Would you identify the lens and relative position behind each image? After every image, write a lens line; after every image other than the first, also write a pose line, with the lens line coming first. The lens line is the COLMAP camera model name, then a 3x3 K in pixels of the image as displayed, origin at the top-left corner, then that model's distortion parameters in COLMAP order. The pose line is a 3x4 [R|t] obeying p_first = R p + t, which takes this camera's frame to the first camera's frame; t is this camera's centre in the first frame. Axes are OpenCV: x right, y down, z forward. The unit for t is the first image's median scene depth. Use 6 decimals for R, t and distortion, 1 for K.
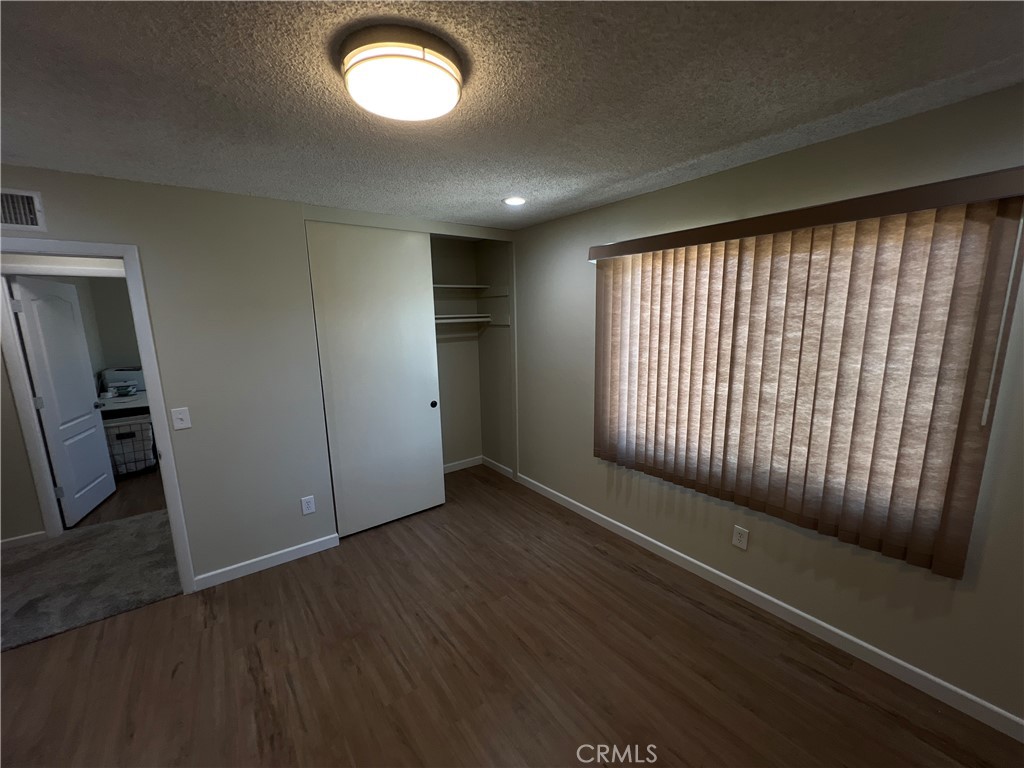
lens RADIAL K [[411.1, 0, 512.0], [0, 411.1, 384.0], [0, 0, 1]] dist [0.000087, 0.000008]
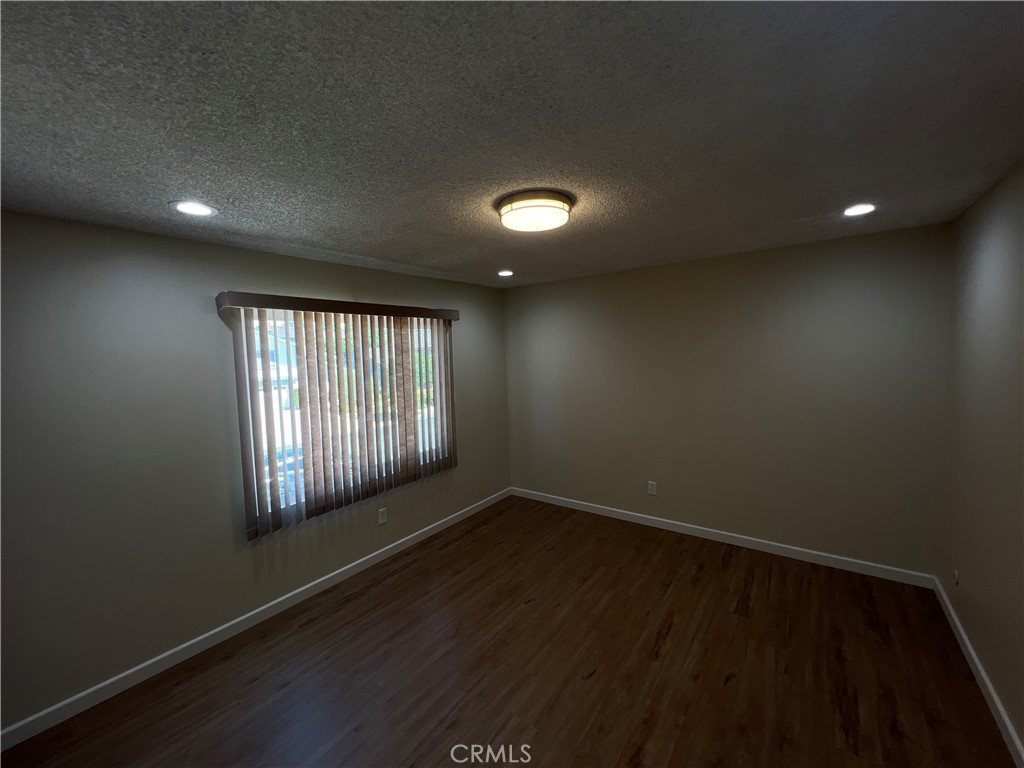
lens RADIAL K [[411.1, 0, 512.0], [0, 411.1, 384.0], [0, 0, 1]] dist [0.000087, 0.000008]
pose [[-0.291674, -0.045828, 0.955419, -1.014445], [0.201464, 0.973501, 0.108199, -0.155857], [-0.935061, 0.224042, -0.274712, 0.939342]]
